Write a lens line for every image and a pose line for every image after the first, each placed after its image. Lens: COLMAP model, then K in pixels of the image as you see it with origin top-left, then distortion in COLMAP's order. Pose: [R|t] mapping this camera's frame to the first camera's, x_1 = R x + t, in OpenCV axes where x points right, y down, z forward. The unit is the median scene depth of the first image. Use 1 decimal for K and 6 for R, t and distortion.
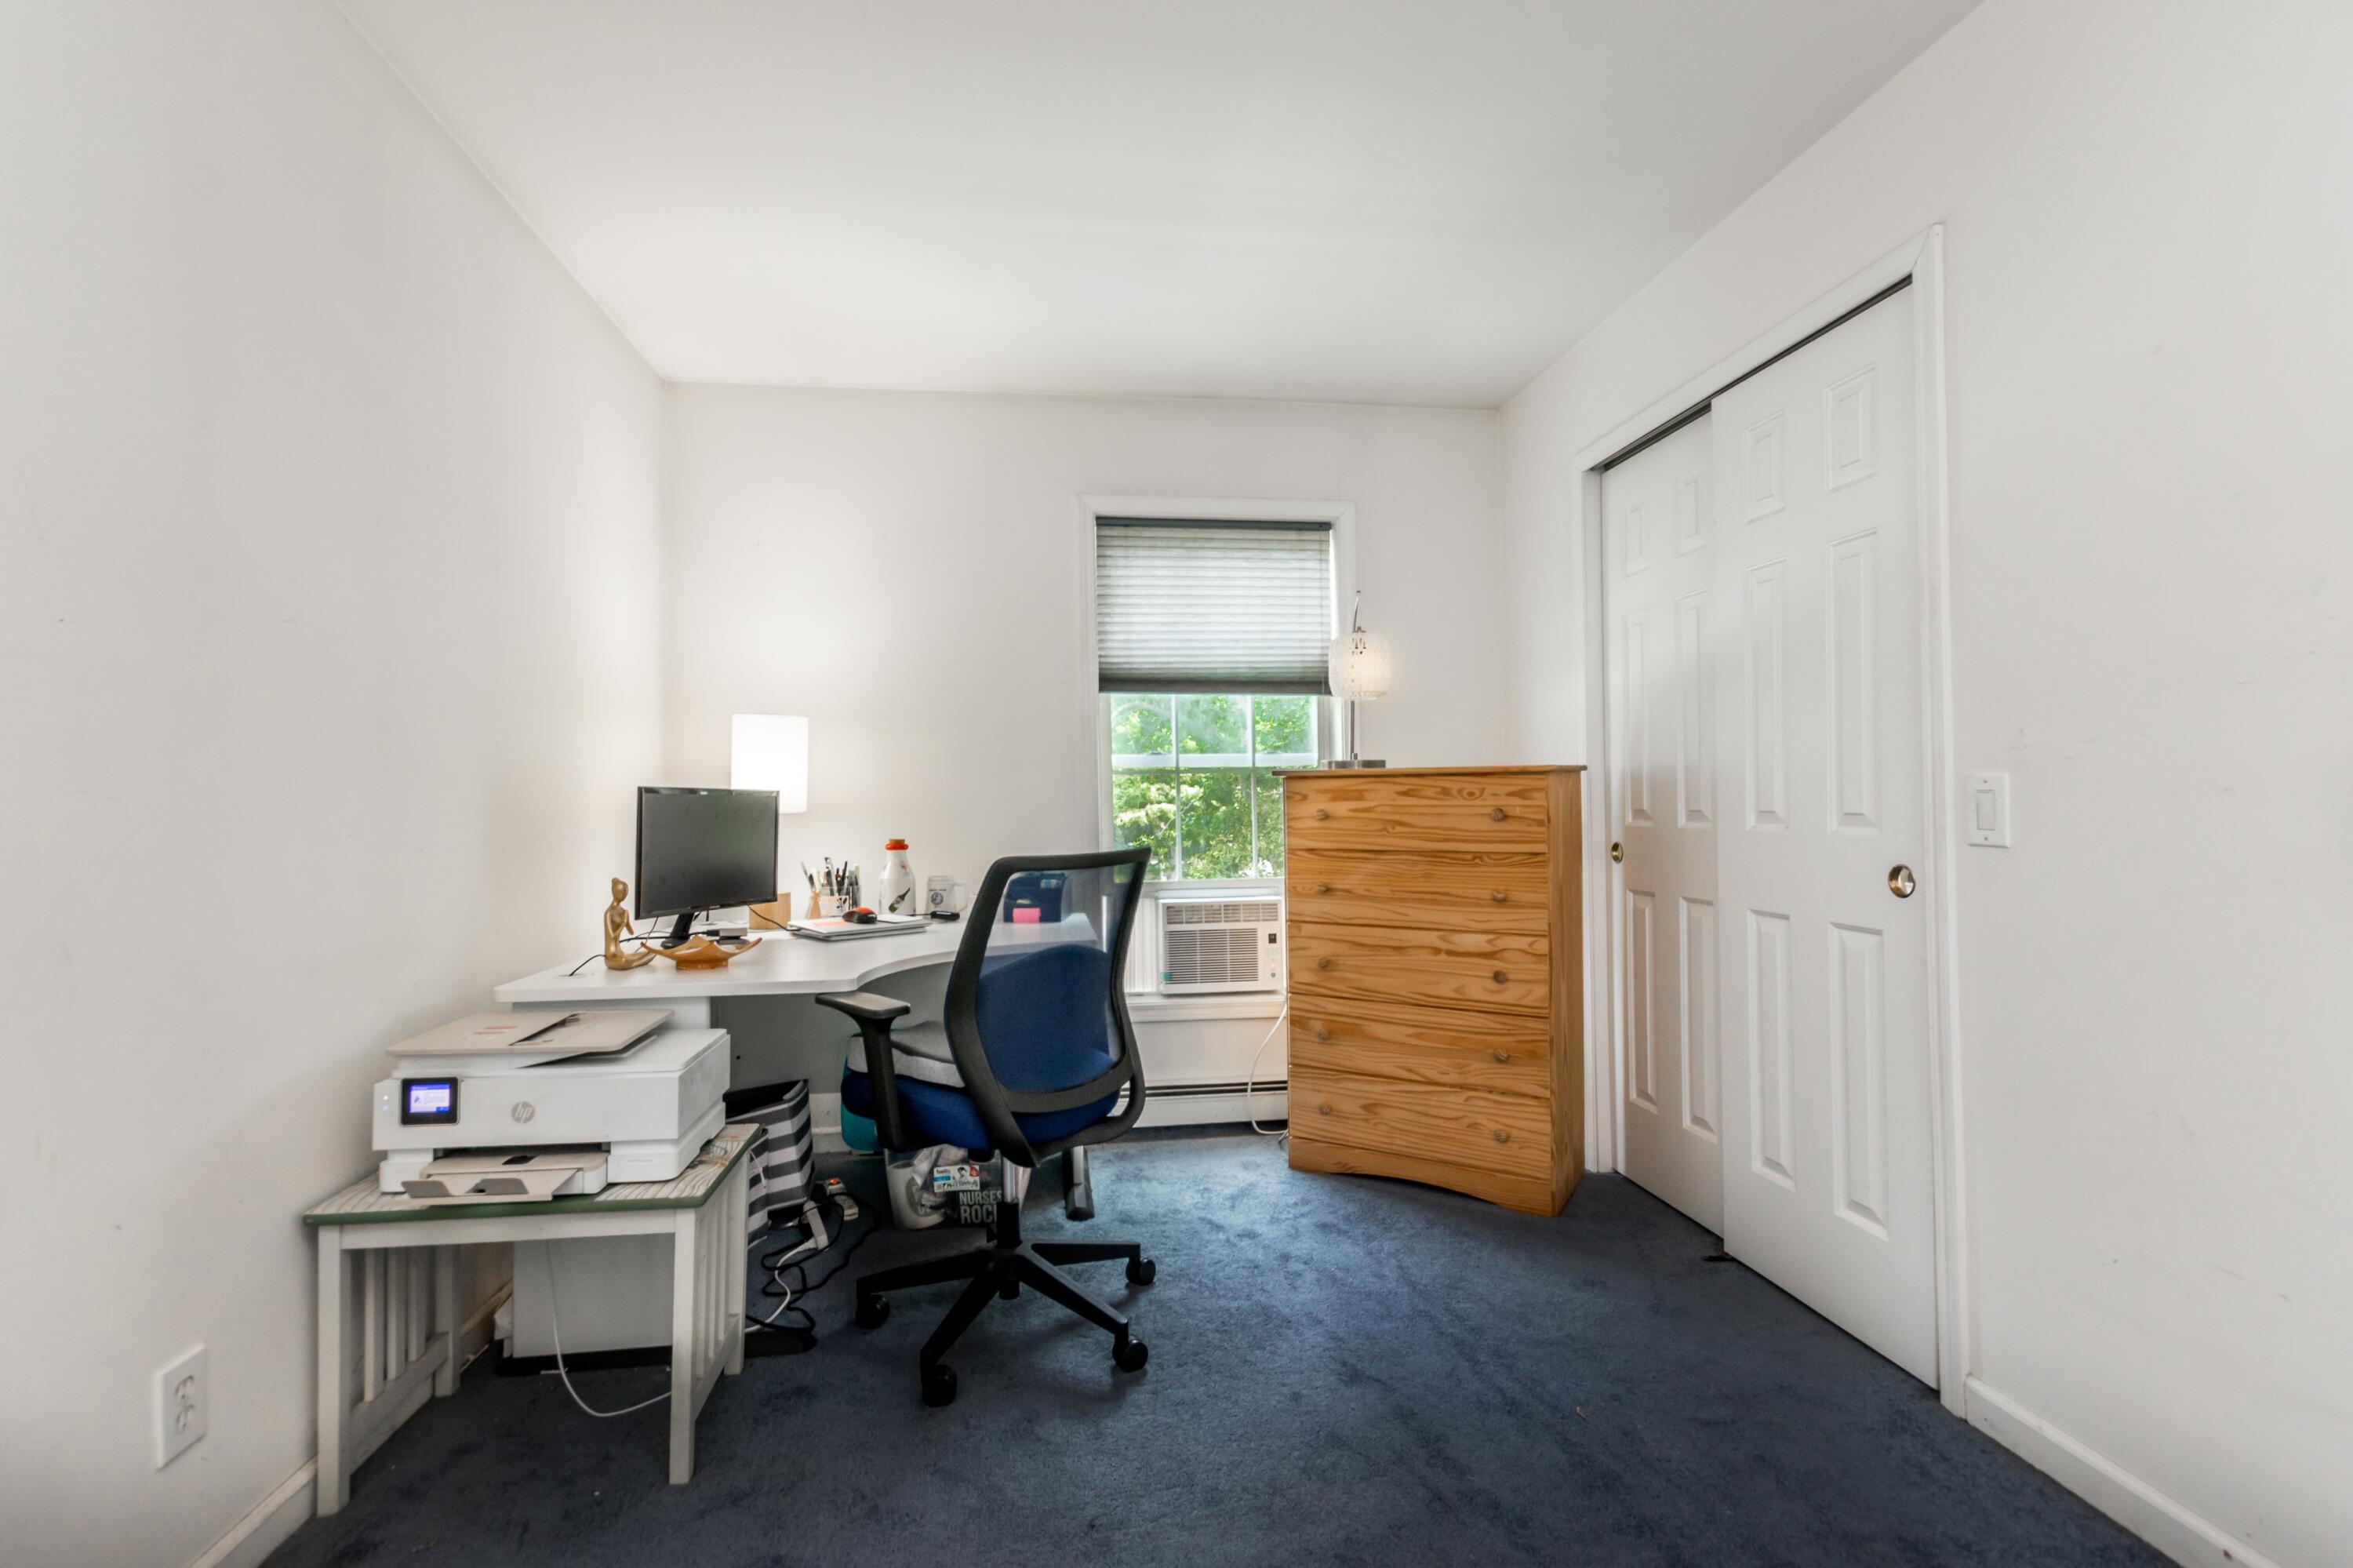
lens RADIAL K [[1103.6, 0, 1183.0], [0, 1103.6, 795.7], [0, 0, 1]] dist [0.004264, 0.000026]
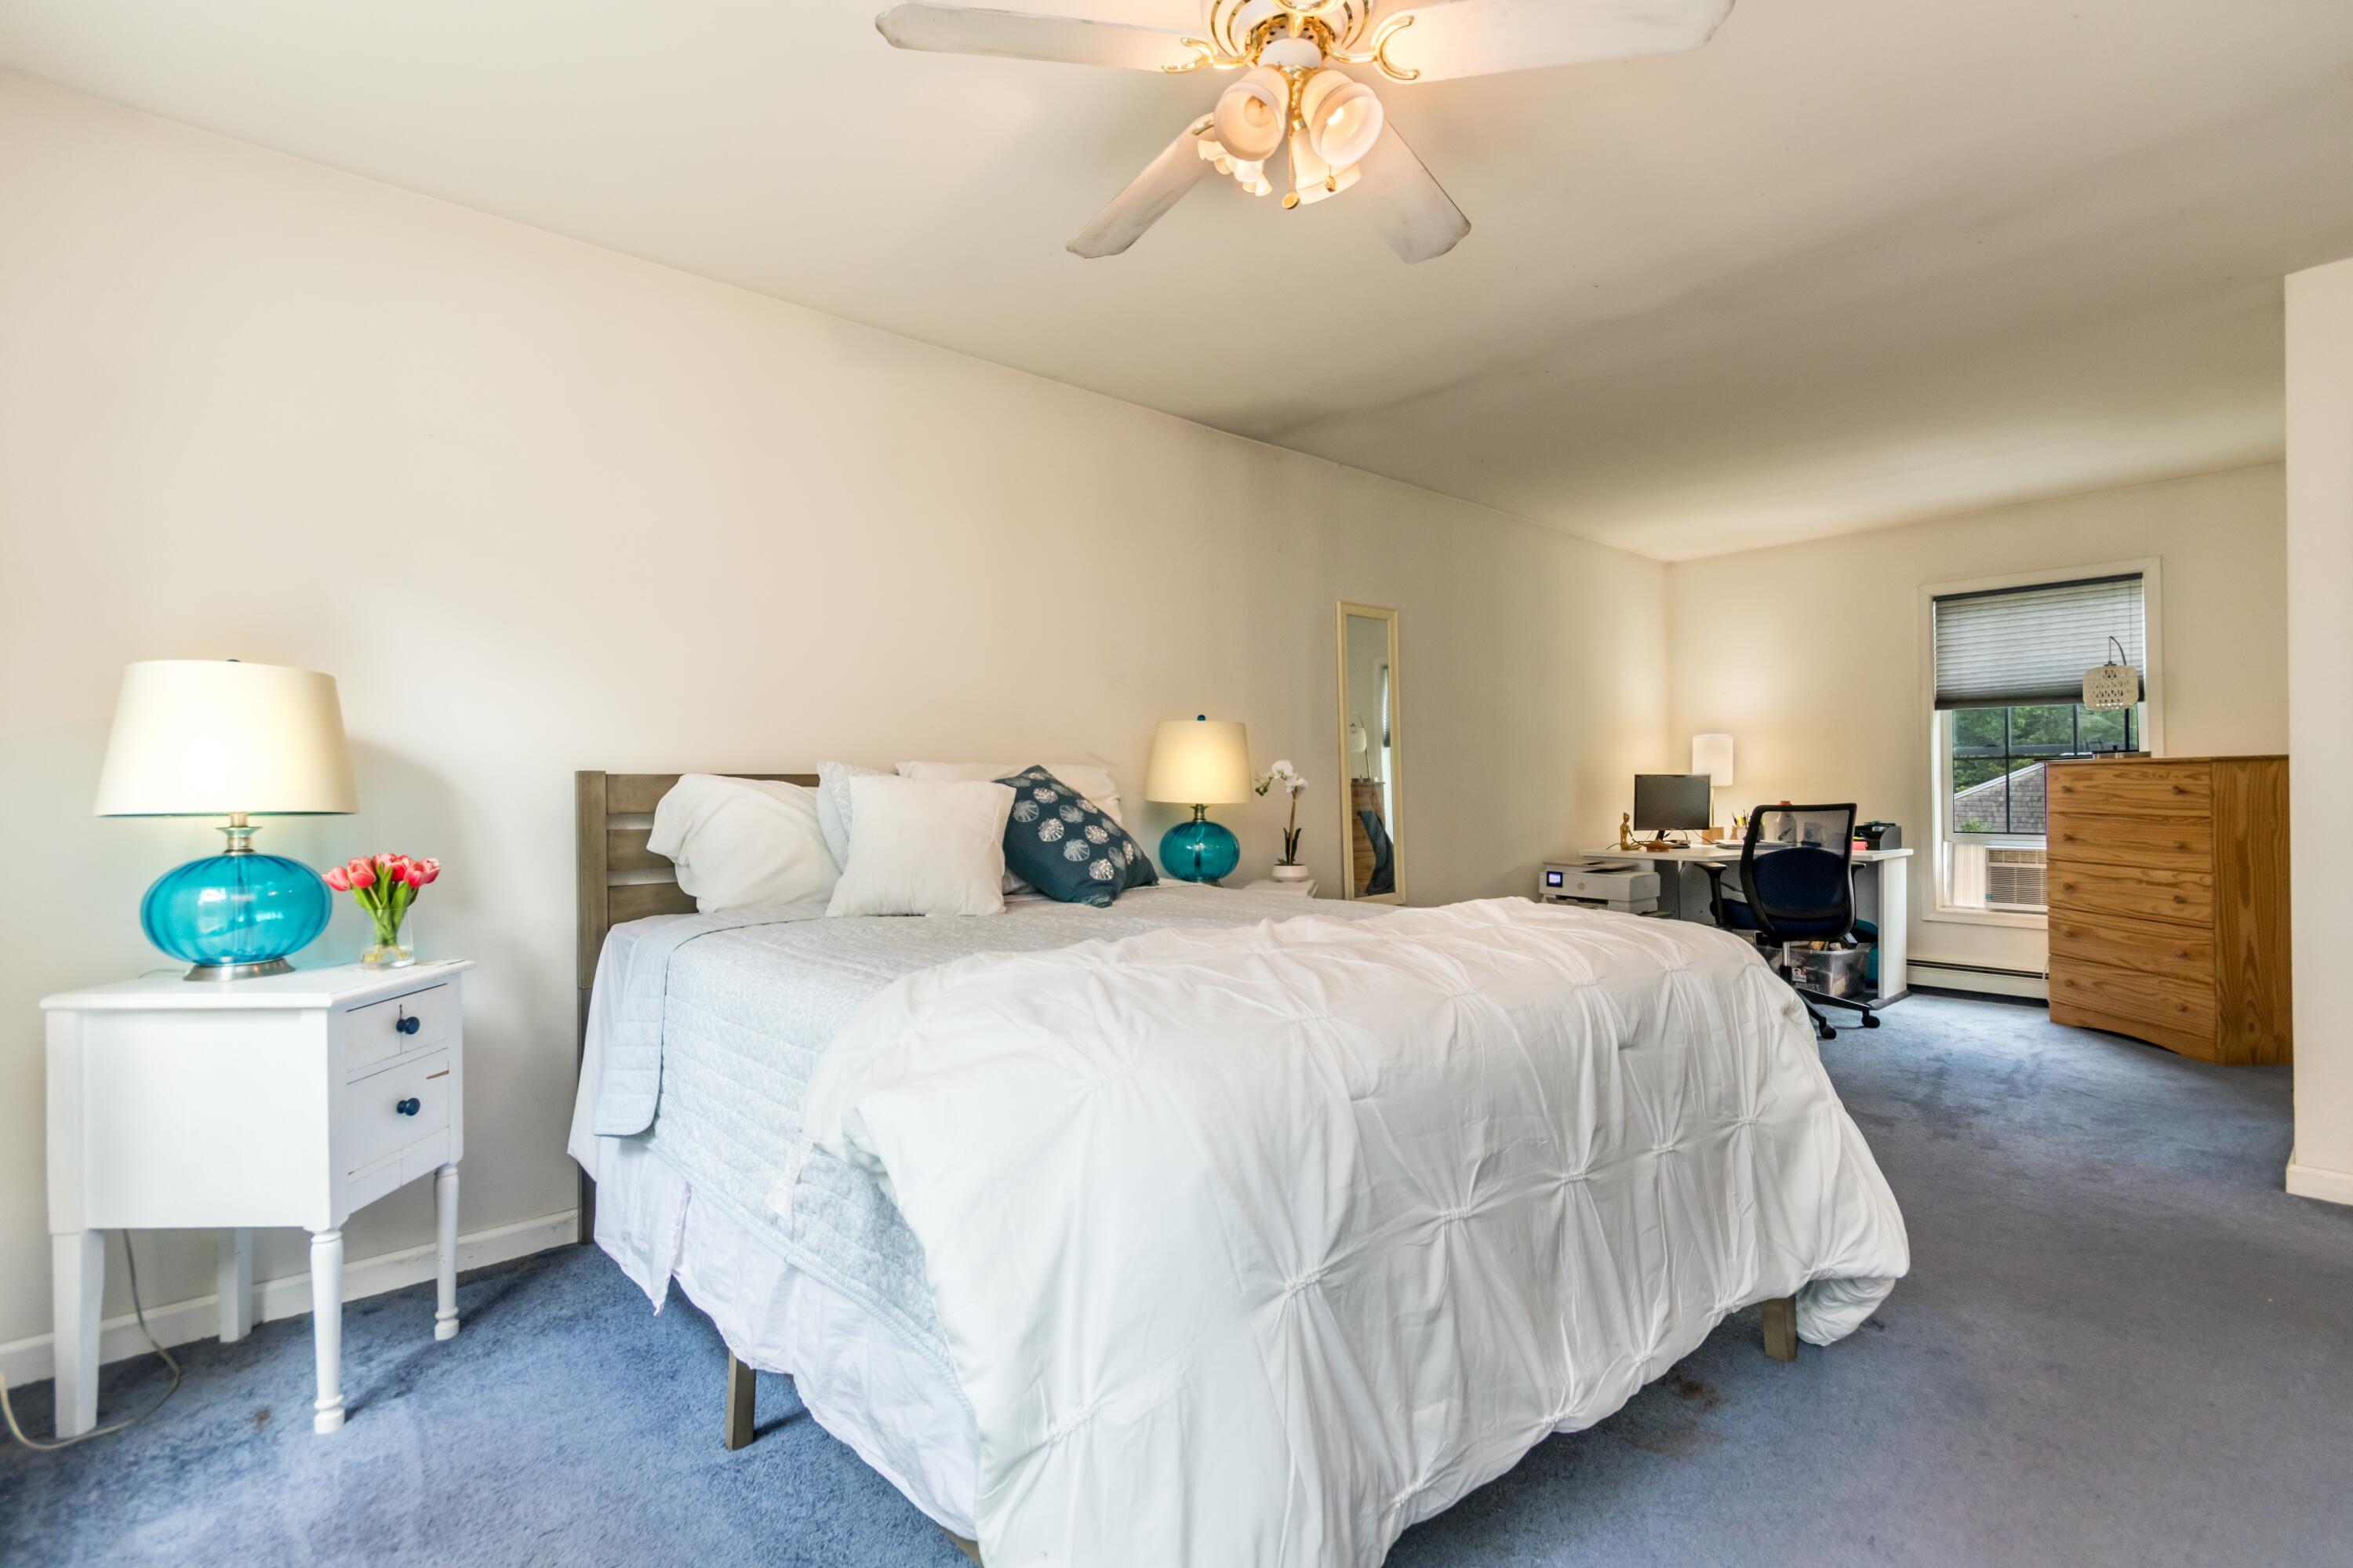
lens RADIAL K [[1103.6, 0, 1194.2], [0, 1103.6, 780.7], [0, 0, 1]] dist [0.004264, 0.000026]
pose [[0.577767, 0.003655, -0.816193, 0.716732], [0.006726, 0.999935, 0.009239, -0.018050], [0.816174, -0.010827, 0.577705, -0.913921]]
